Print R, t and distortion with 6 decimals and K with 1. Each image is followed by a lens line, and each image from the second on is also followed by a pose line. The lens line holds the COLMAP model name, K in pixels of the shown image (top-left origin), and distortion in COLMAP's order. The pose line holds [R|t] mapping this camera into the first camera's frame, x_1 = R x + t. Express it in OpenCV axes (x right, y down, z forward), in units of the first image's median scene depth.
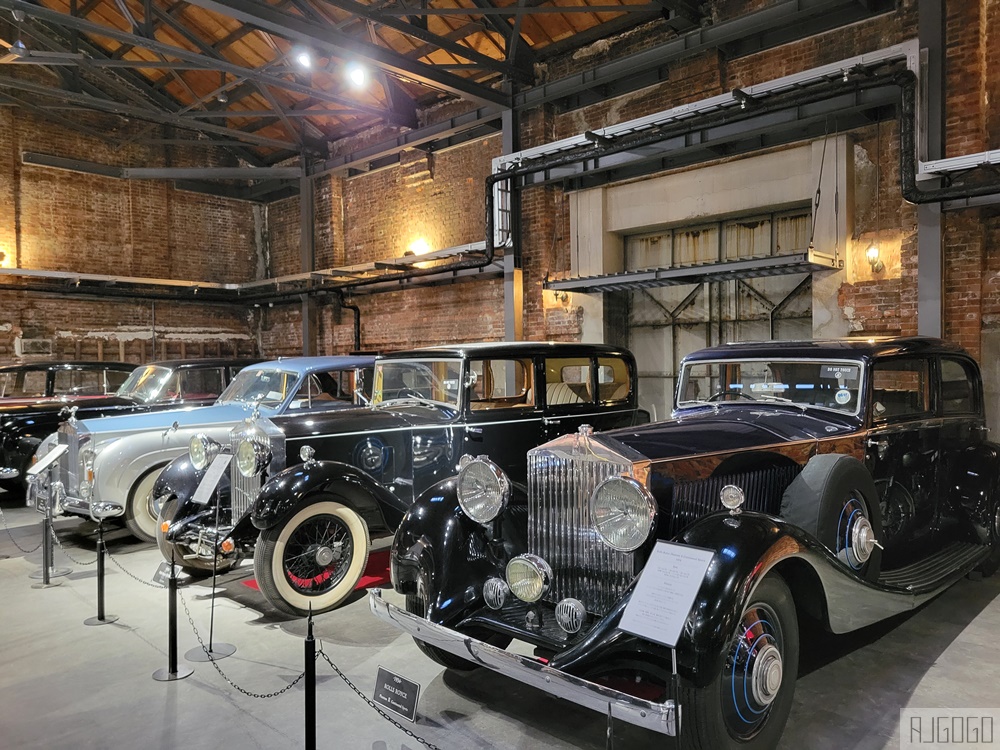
lens RADIAL K [[762.0, 0, 502.5], [0, 762.0, 379.9], [0, 0, 1]] dist [0.032455, -0.014799]
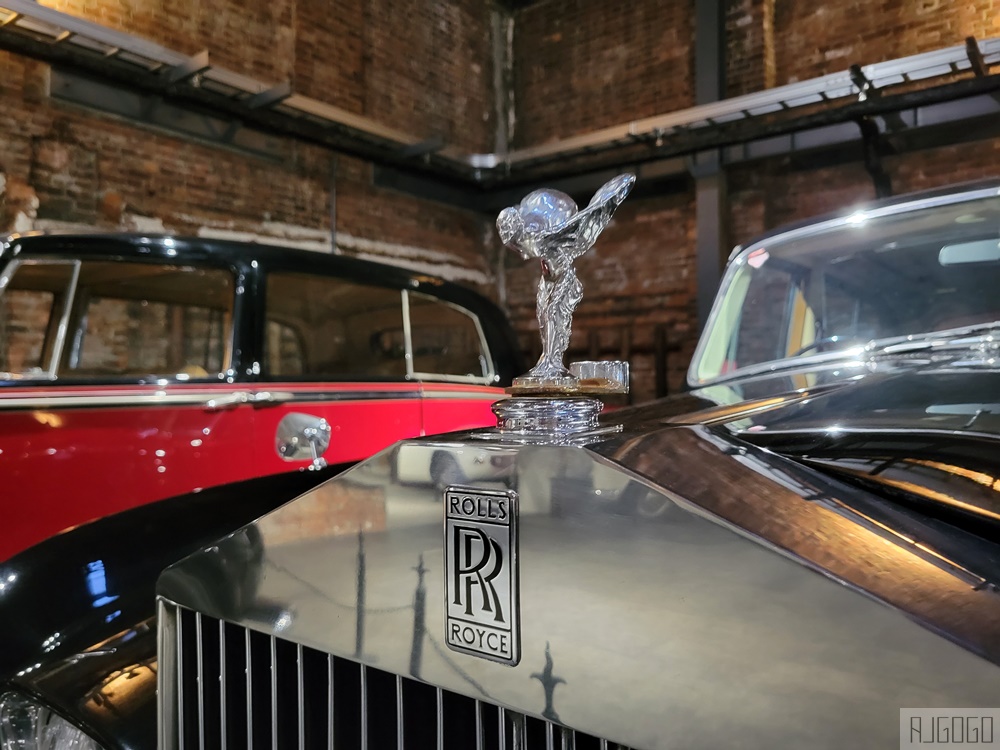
lens RADIAL K [[762.0, 0, 495.1], [0, 762.0, 371.7], [0, 0, 1]] dist [0.032455, -0.014799]
pose [[0.994580, 0.007211, 0.103721, -0.433698], [-0.003269, 0.999267, -0.038132, 0.023571], [-0.103920, 0.037586, 0.993875, 0.610887]]
